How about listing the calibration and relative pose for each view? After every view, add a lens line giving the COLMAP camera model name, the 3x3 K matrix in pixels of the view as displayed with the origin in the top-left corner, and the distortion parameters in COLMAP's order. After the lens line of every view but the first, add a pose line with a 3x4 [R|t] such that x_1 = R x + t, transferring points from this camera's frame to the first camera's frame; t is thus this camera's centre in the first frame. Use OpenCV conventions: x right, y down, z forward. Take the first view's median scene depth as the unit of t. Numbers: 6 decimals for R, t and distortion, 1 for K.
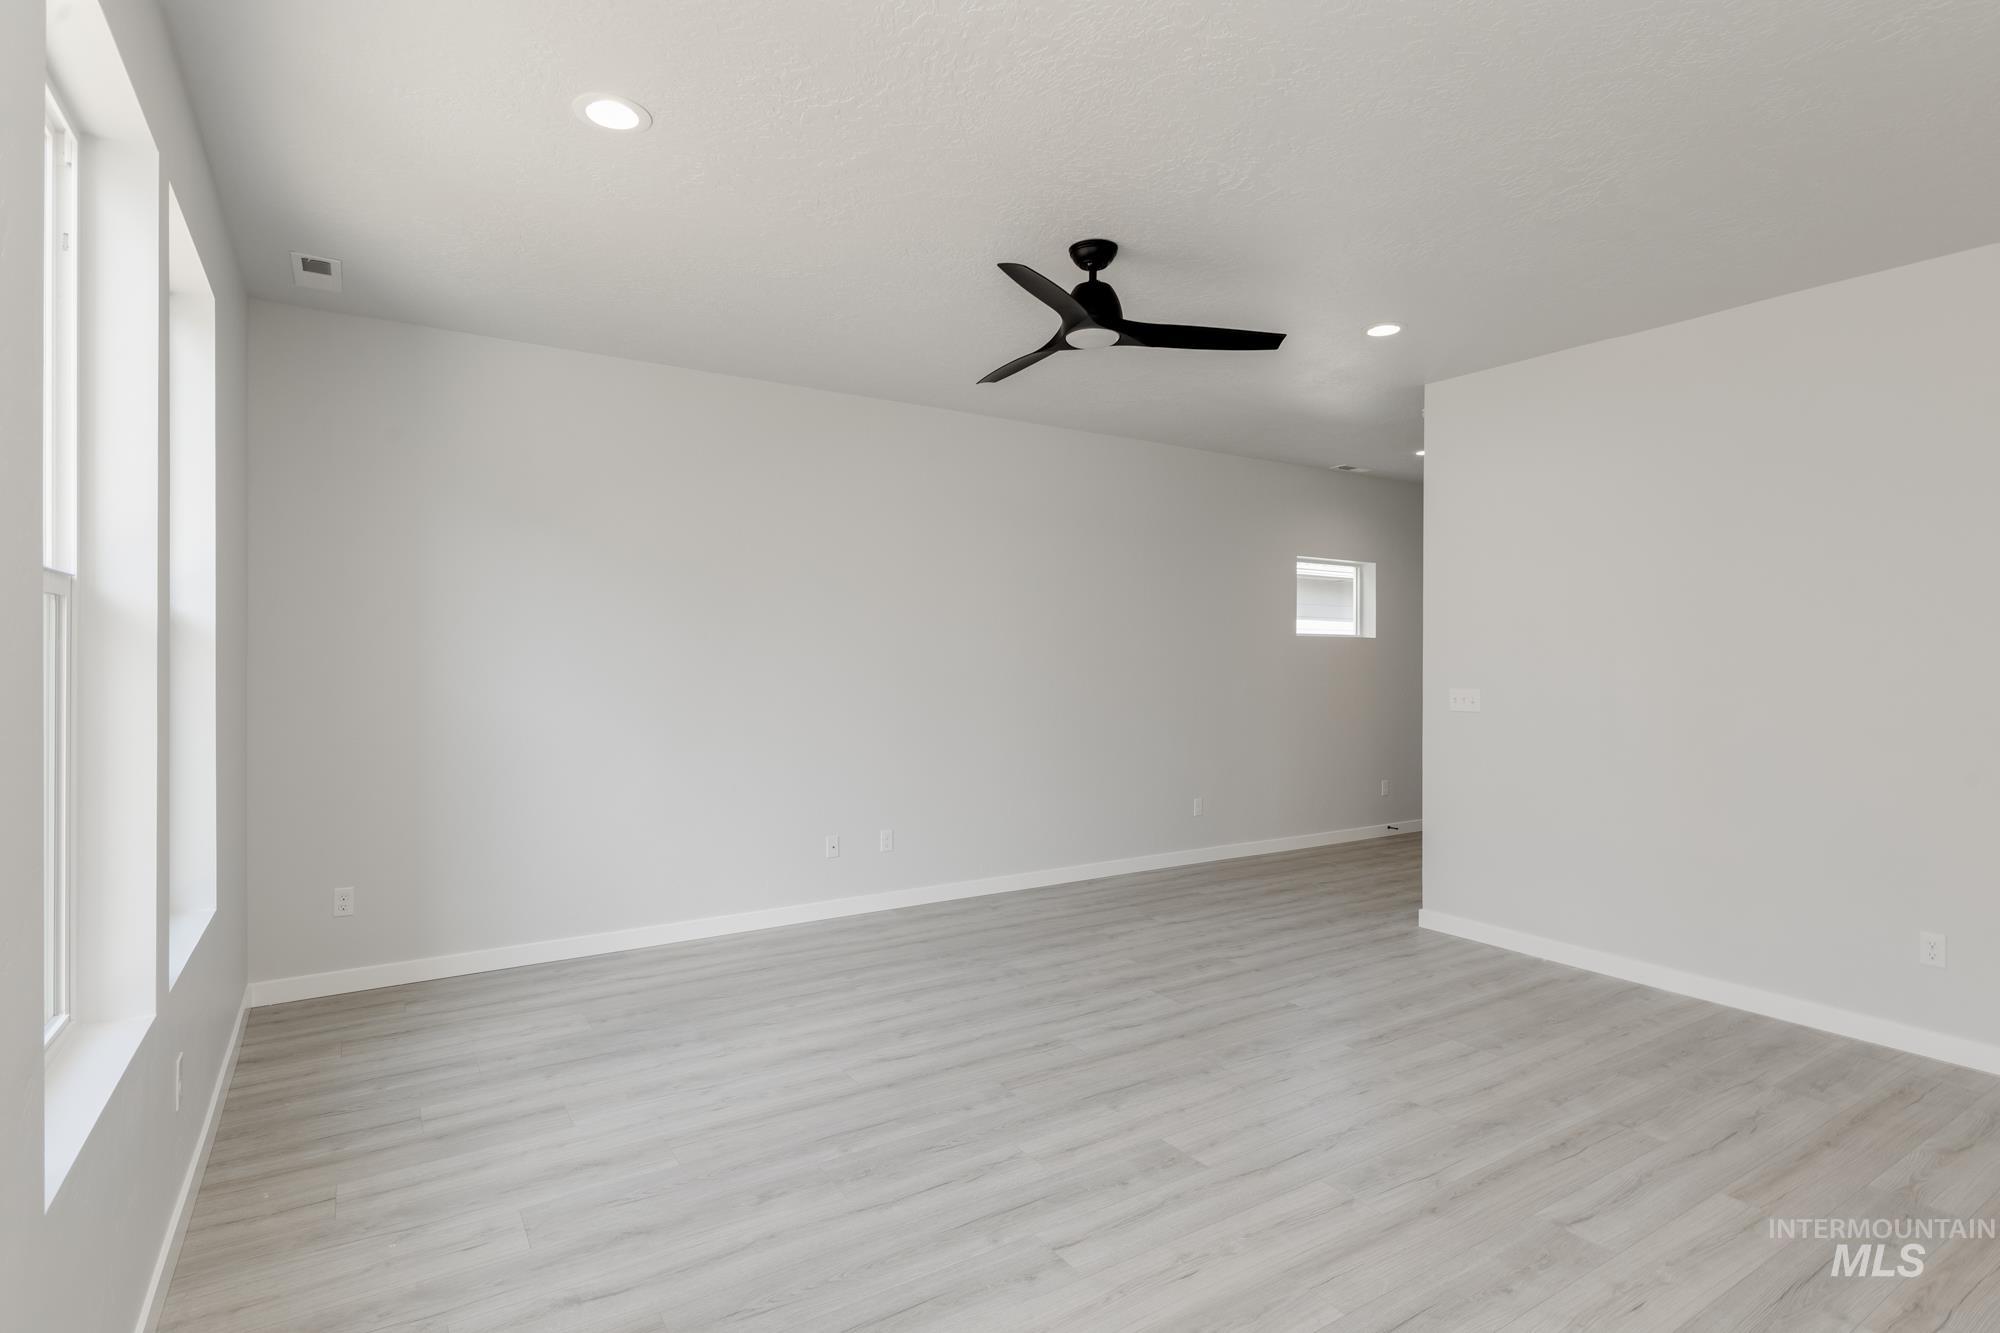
lens RADIAL K [[995.0, 0, 993.9], [0, 995.0, 687.9], [0, 0, 1]] dist [0.008225, 0.000145]
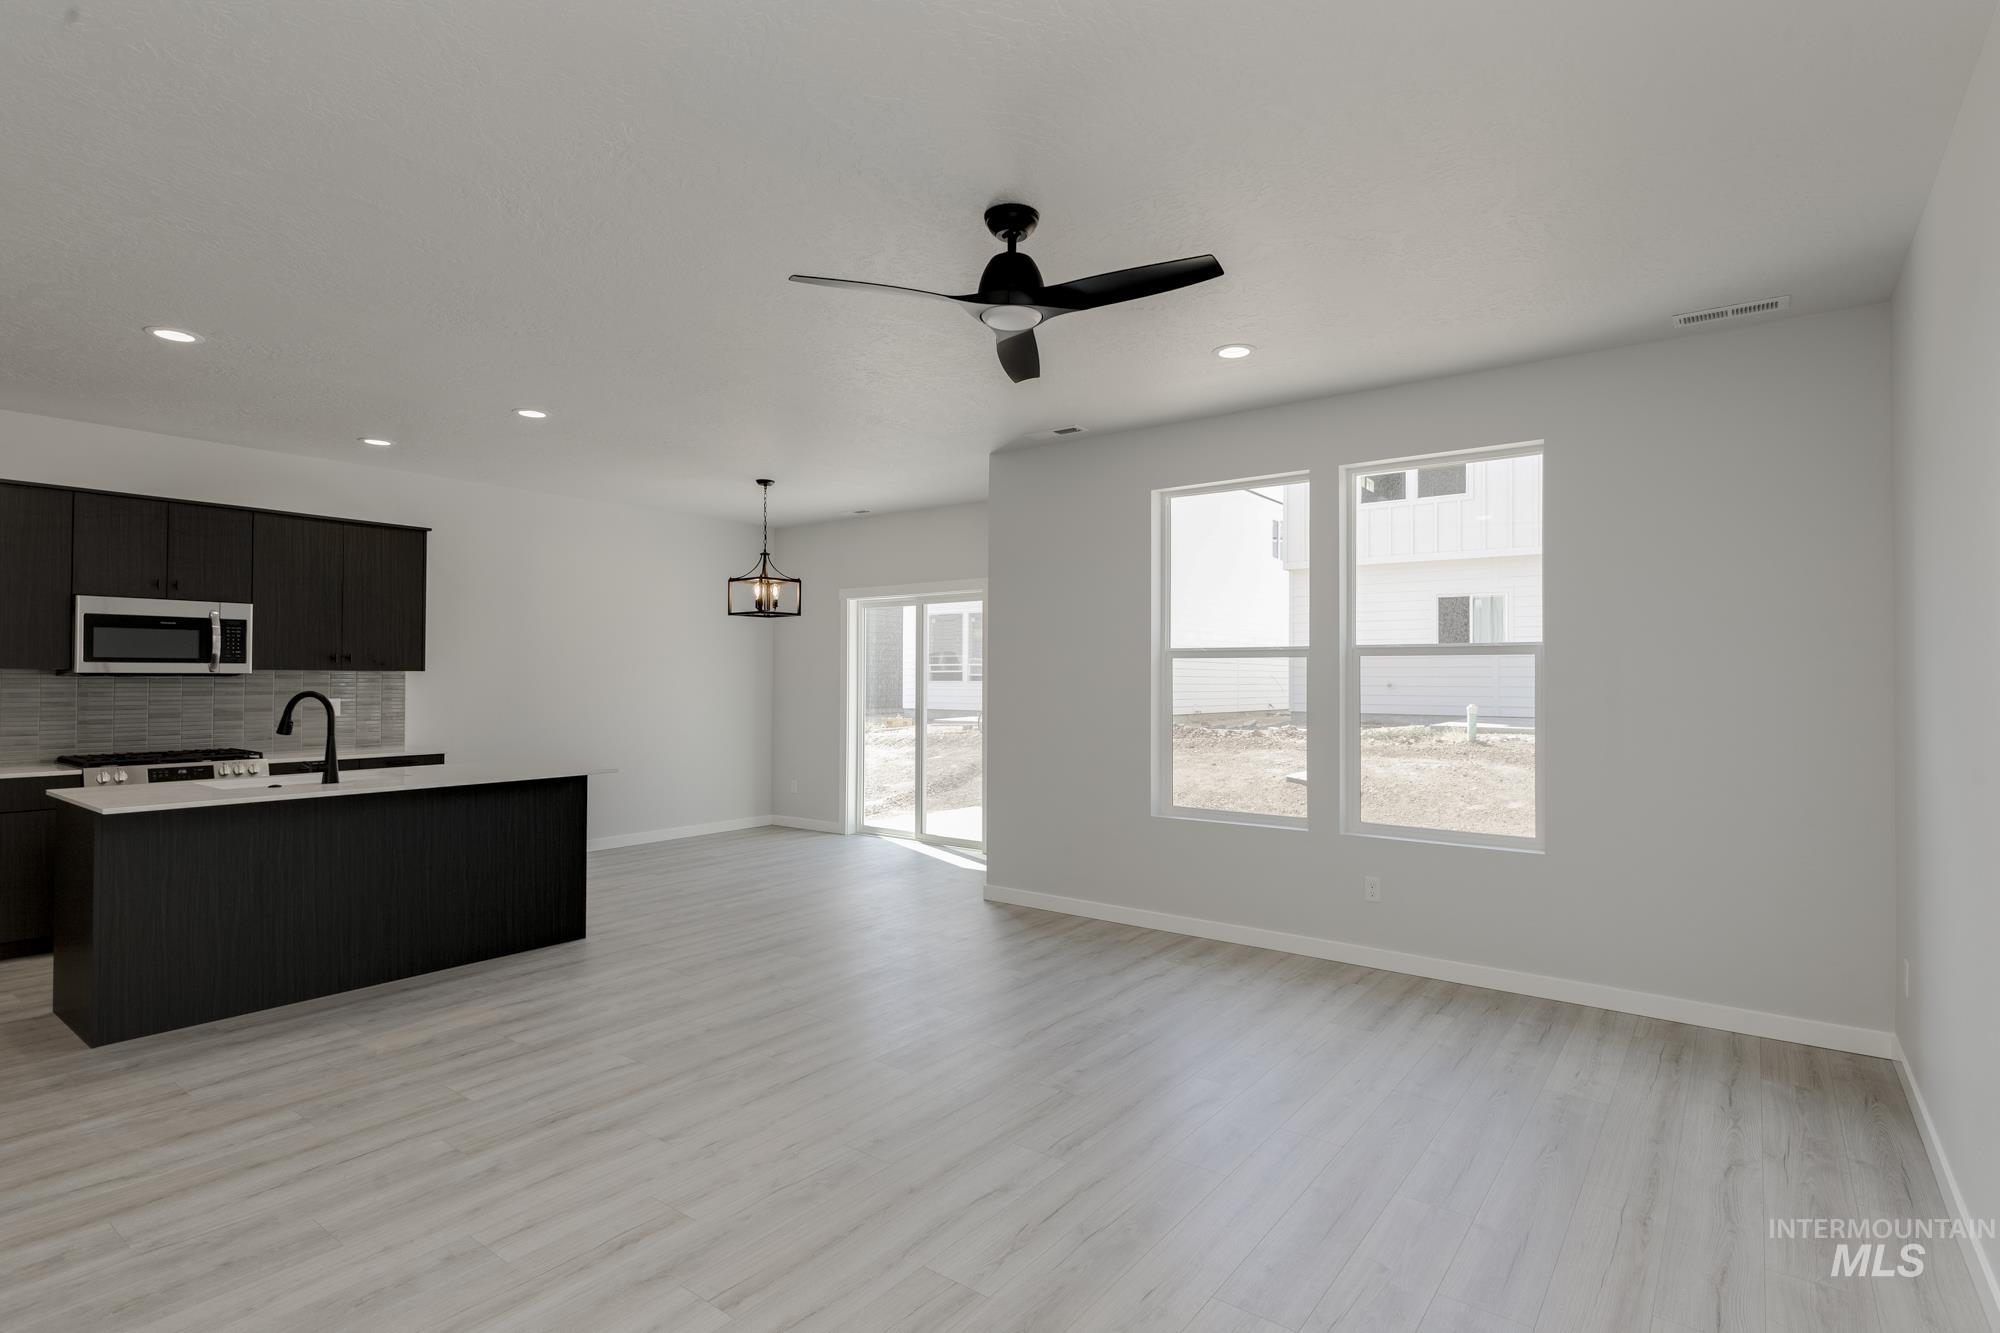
lens RADIAL K [[995.0, 0, 986.8], [0, 995.0, 657.8], [0, 0, 1]] dist [0.008225, 0.000145]
pose [[-0.944049, -0.012720, -0.329560, 0.439371], [-0.015720, 0.999856, 0.006438, -0.056130], [0.329430, 0.011259, -0.944113, 1.955514]]
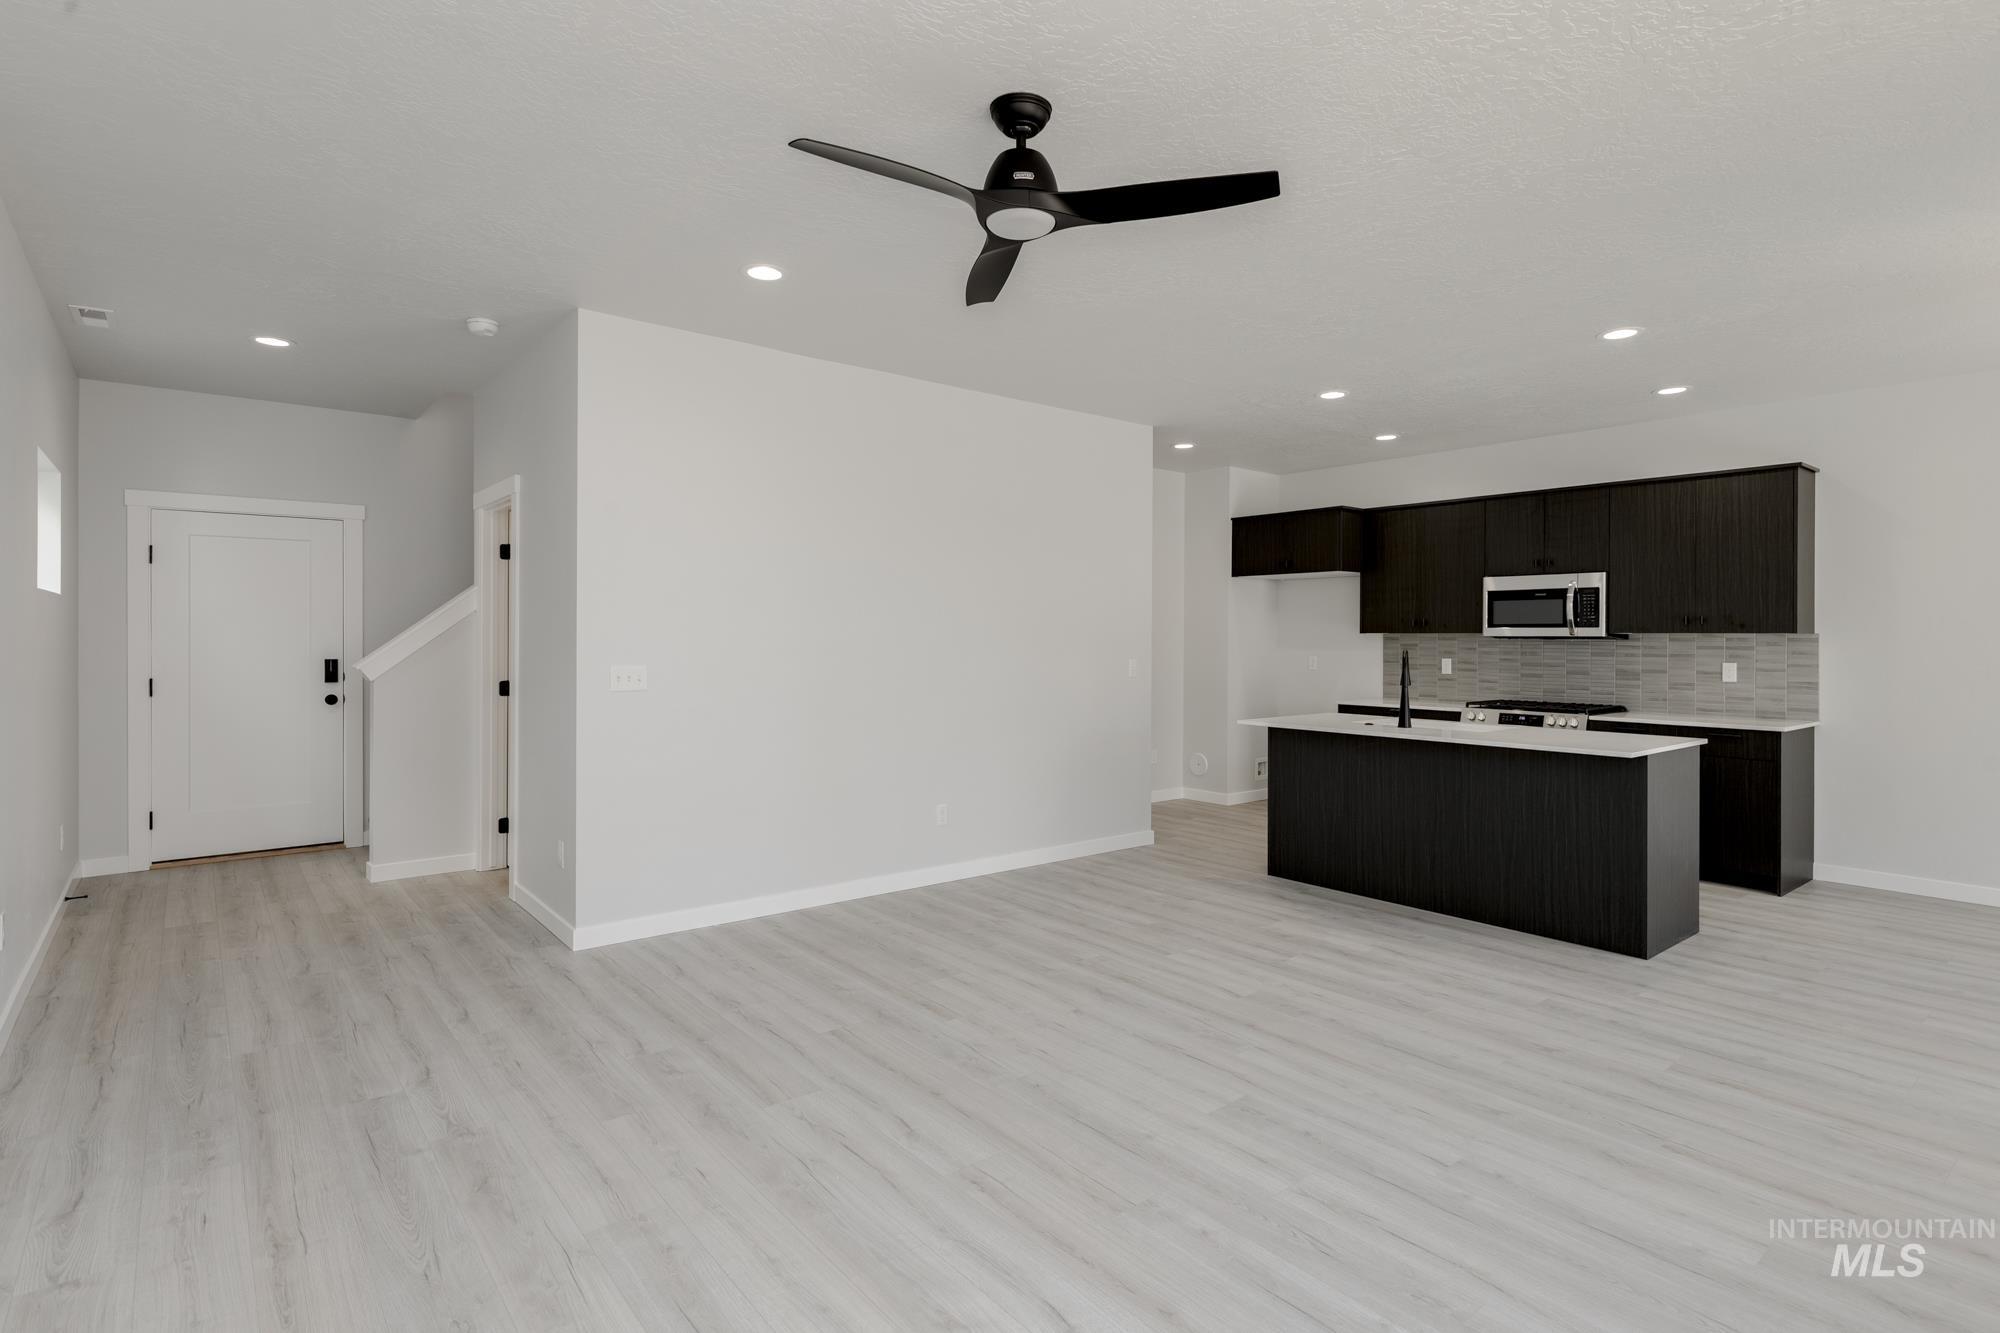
lens RADIAL K [[995.0, 0, 1018.0], [0, 995.0, 632.8], [0, 0, 1]] dist [0.008225, 0.000145]
pose [[-0.118488, -0.001156, 0.992955, -0.728601], [0.023716, 0.999711, 0.003993, -0.037312], [-0.992672, 0.024022, -0.118426, 1.168132]]
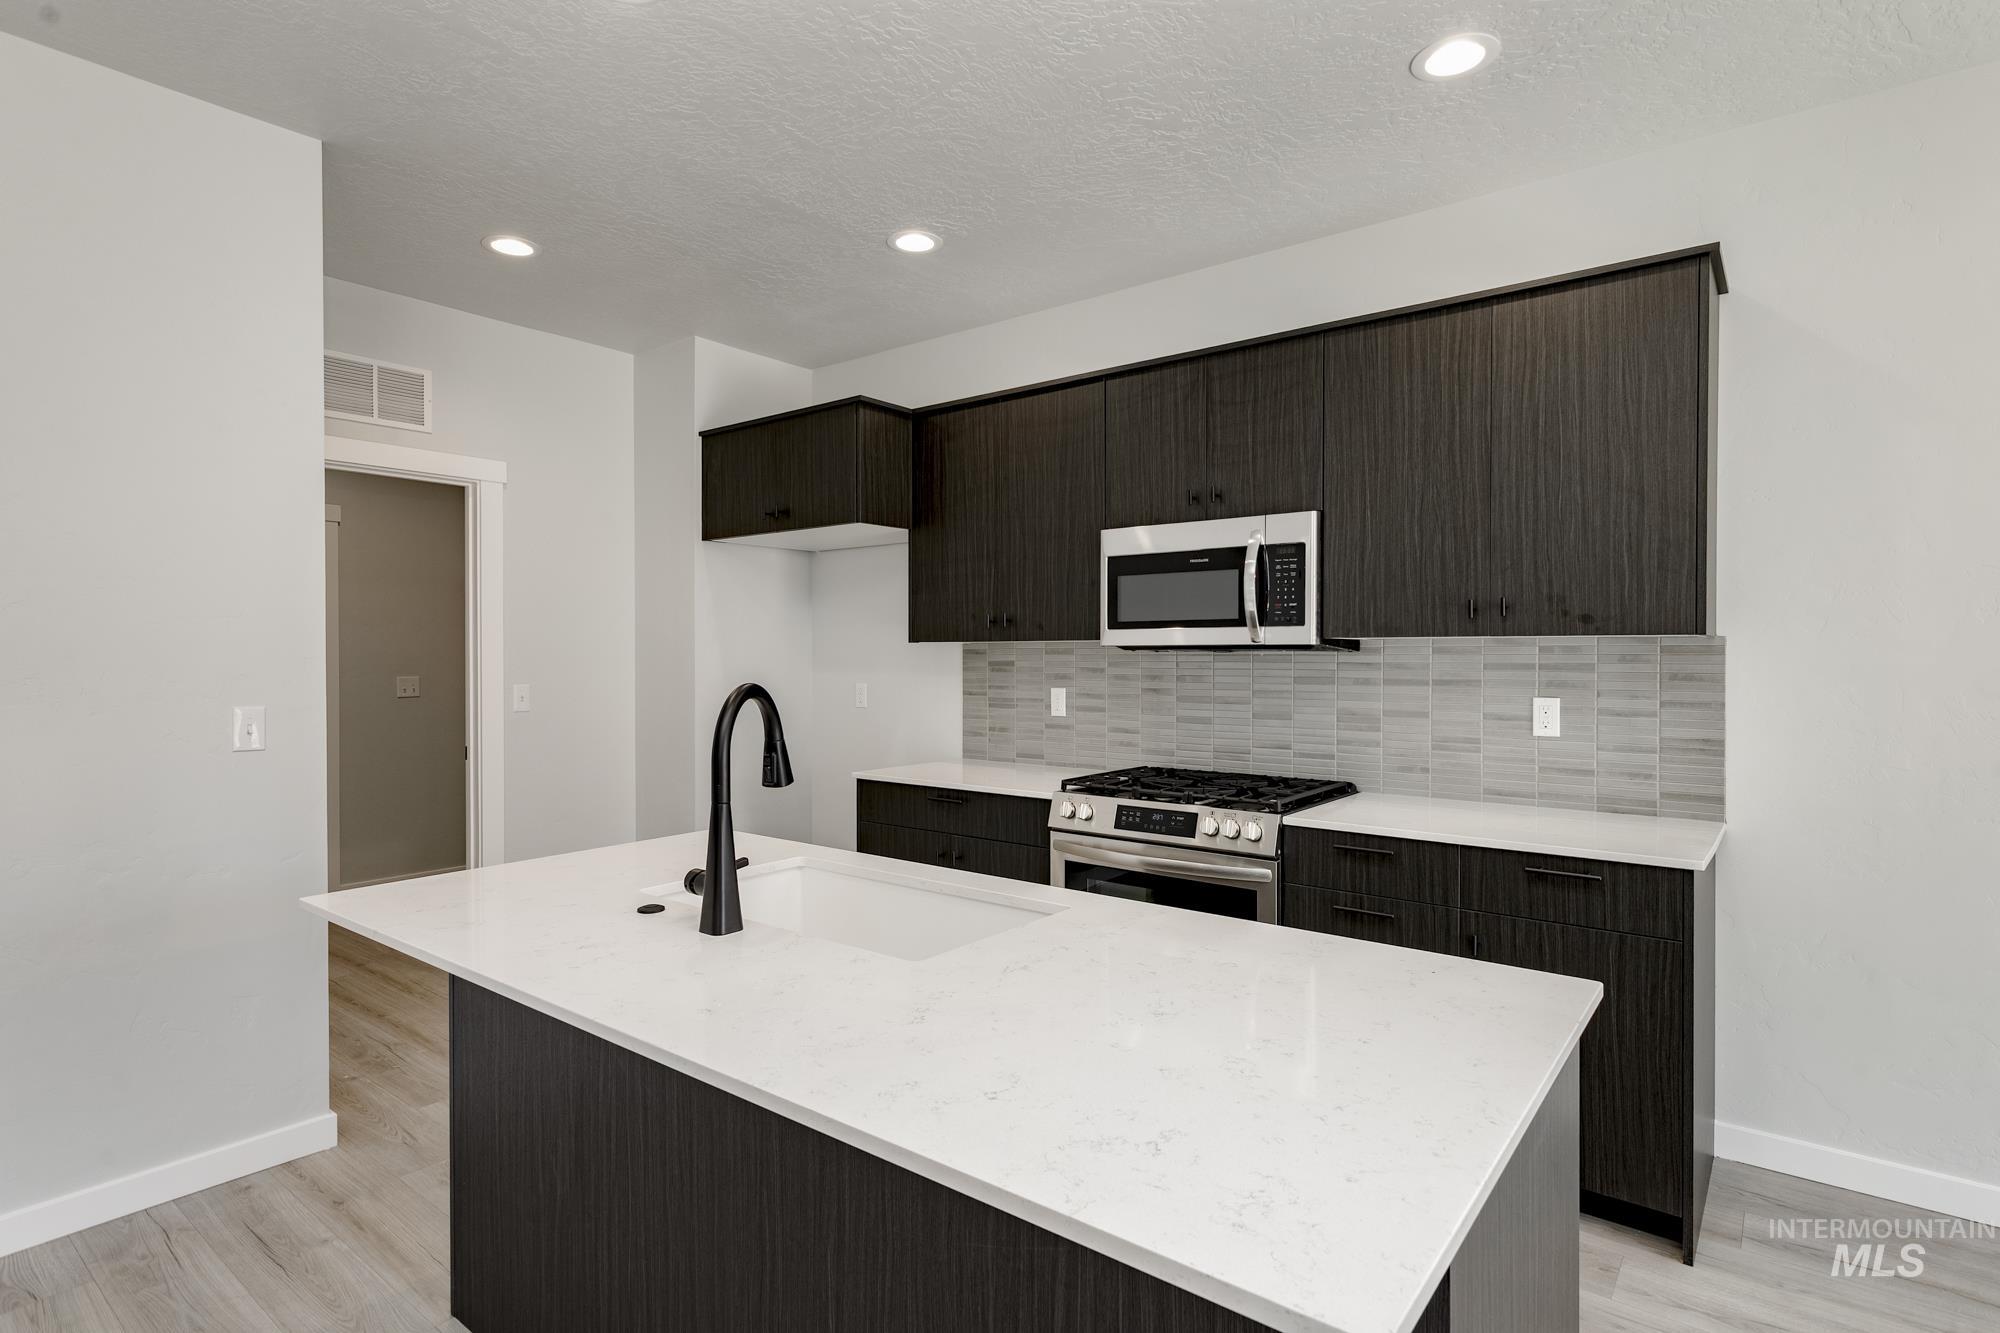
lens RADIAL K [[995.0, 0, 1002.9], [0, 995.0, 660.9], [0, 0, 1]] dist [0.008225, 0.000145]
pose [[-0.320861, -0.011276, 0.947059, 0.303015], [0.025667, 0.999458, 0.020596, -0.005830], [-0.946779, 0.030917, -0.320397, 0.359092]]
